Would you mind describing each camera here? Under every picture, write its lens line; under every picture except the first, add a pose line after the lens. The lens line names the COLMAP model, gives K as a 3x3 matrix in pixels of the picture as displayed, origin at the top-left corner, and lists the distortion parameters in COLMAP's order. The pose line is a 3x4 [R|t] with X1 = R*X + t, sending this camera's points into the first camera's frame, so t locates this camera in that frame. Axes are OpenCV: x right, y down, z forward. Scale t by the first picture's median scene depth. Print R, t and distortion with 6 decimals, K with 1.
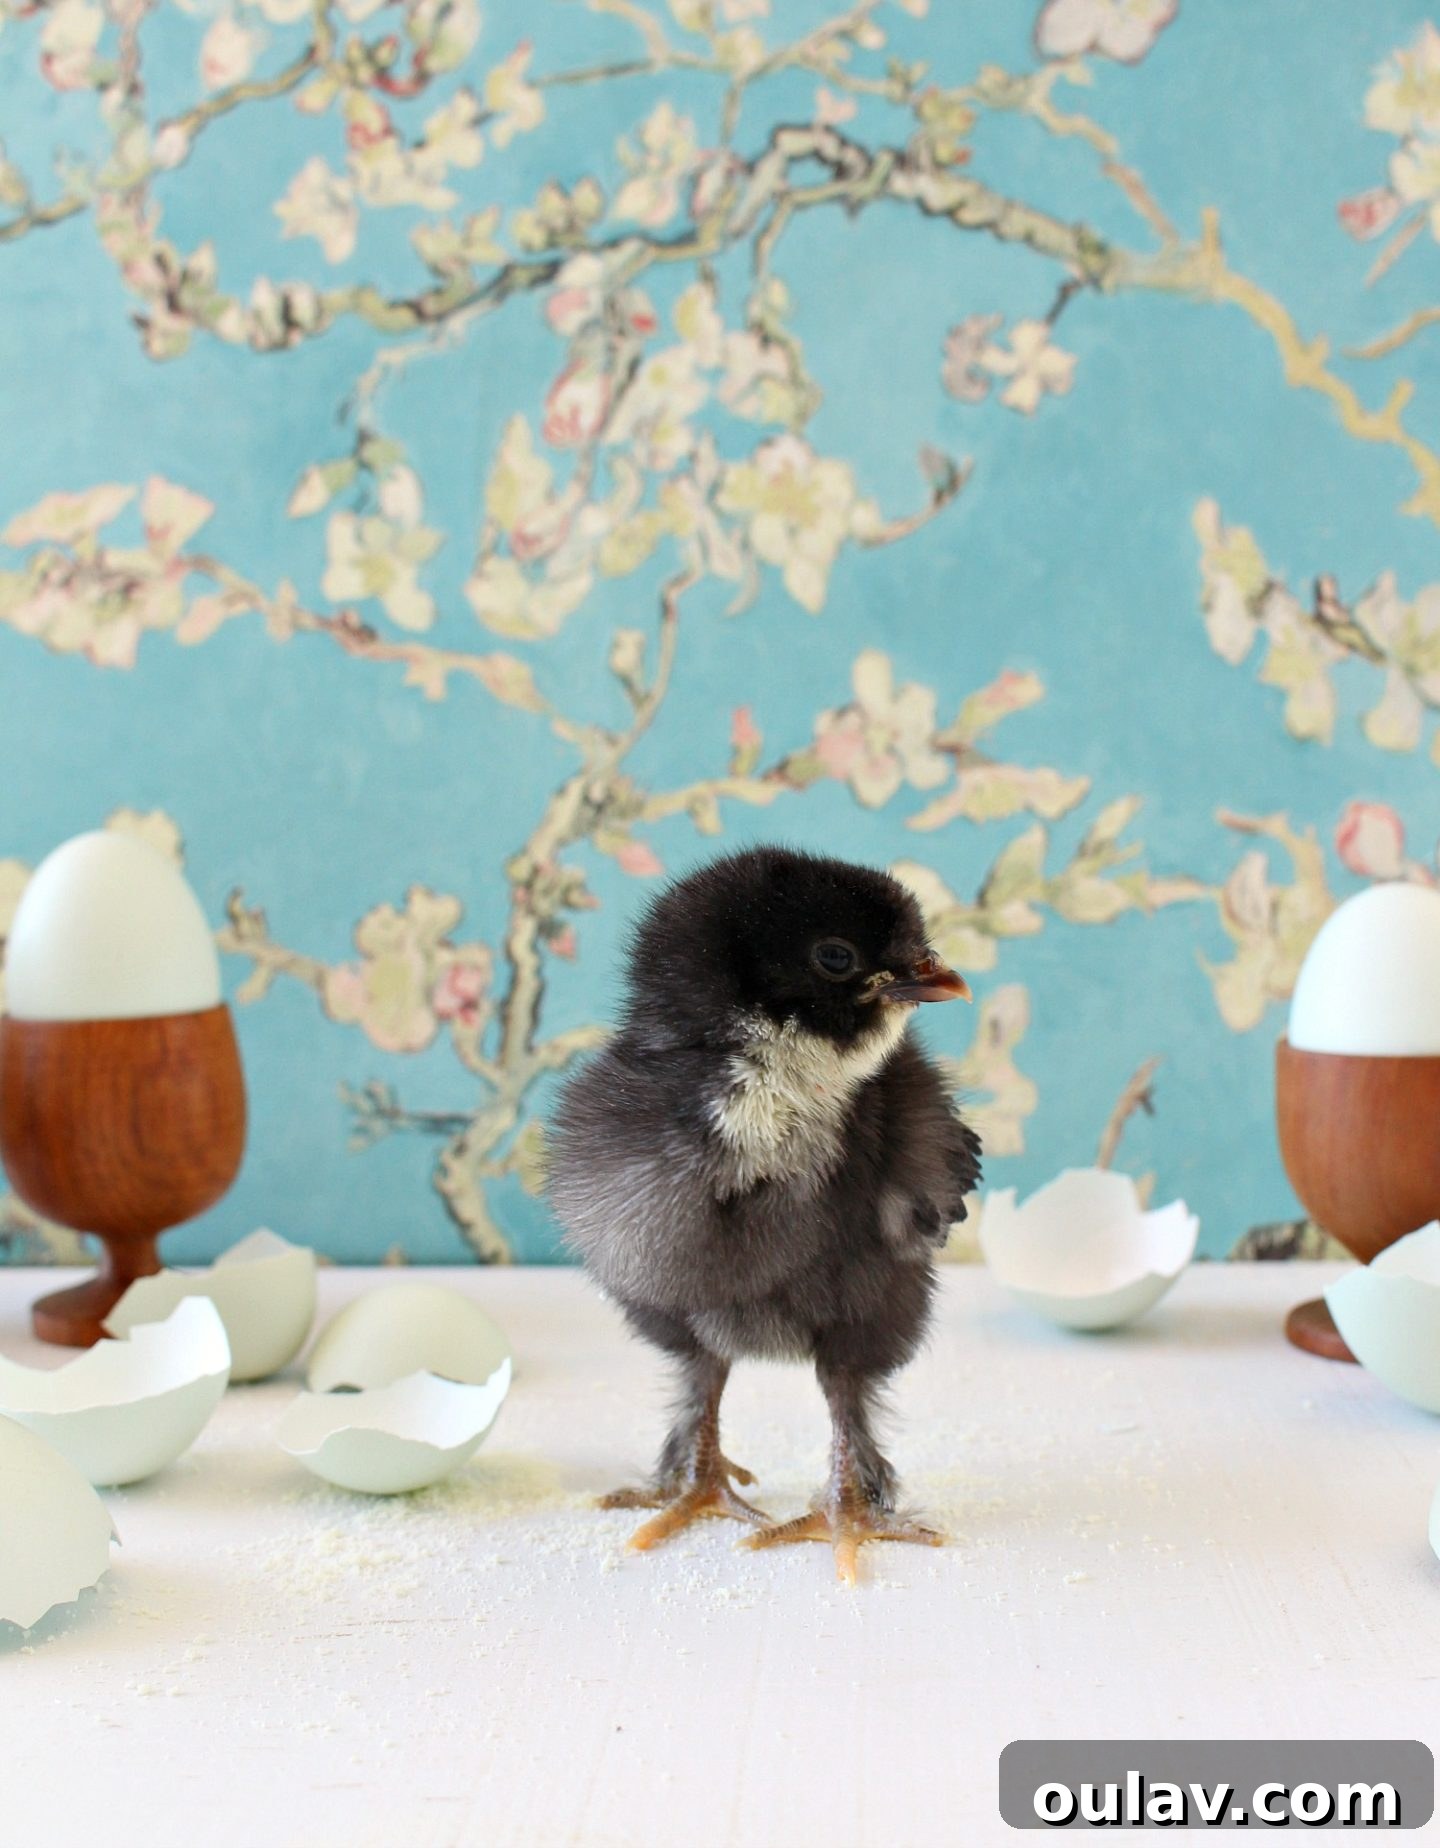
lens RADIAL K [[2268.3, 0, 710.0], [0, 2268.3, 1055.6], [0, 0, 1]] dist [-0.047012, 0.000000]
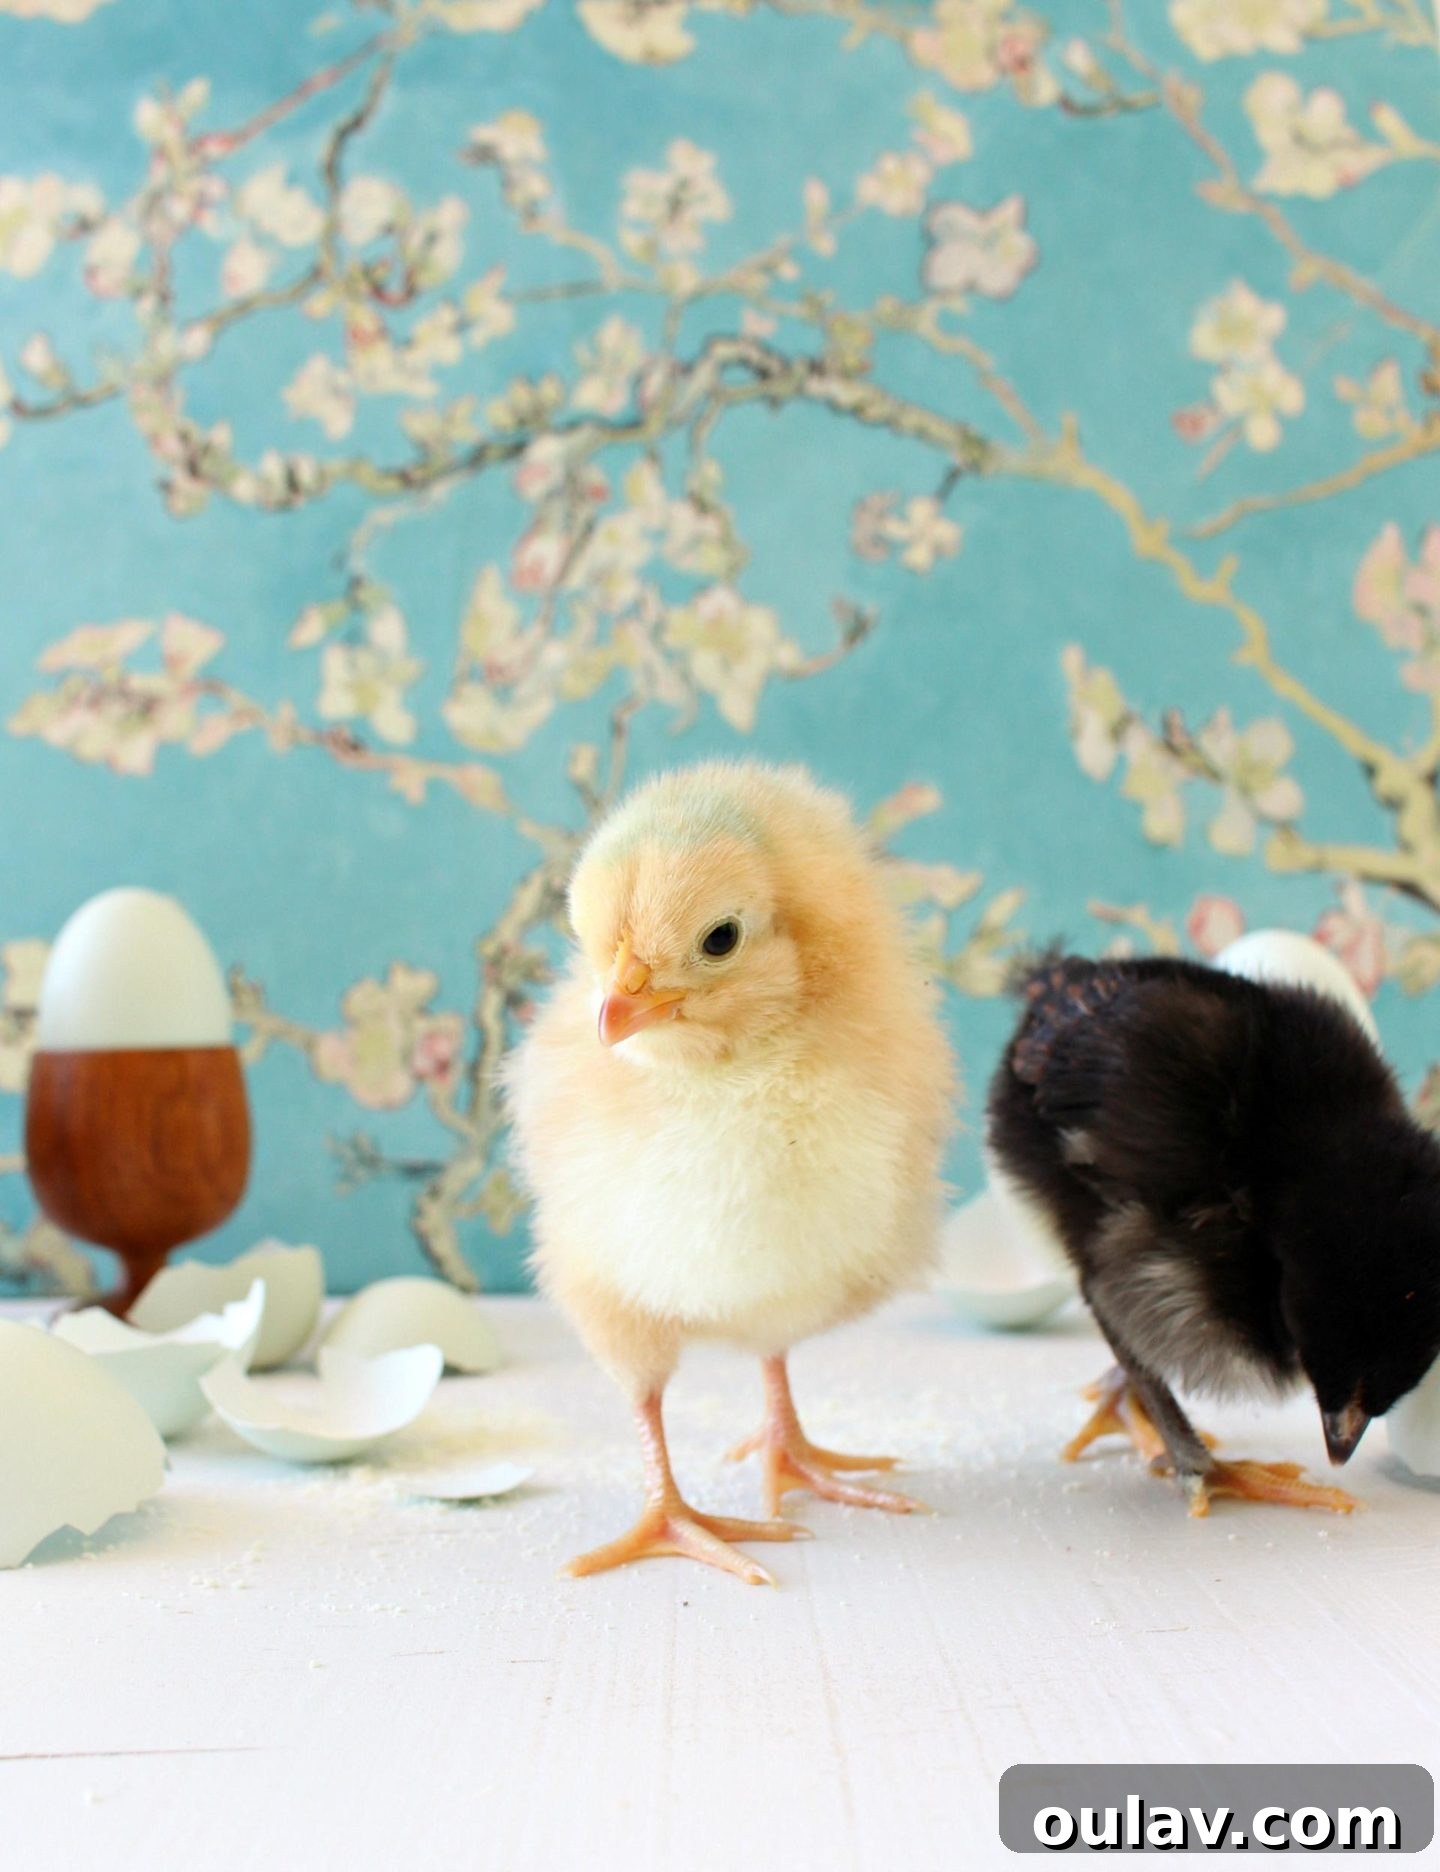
lens RADIAL K [[1844.0, 0, 687.4], [0, 1844.0, 1095.5], [0, 0, 1]] dist [-0.091213, 0.000000]
pose [[0.997541, 0.004603, 0.069941, -0.048102], [0.000965, 0.996845, -0.079367, 0.065016], [-0.070086, 0.079240, 0.994389, 0.074816]]
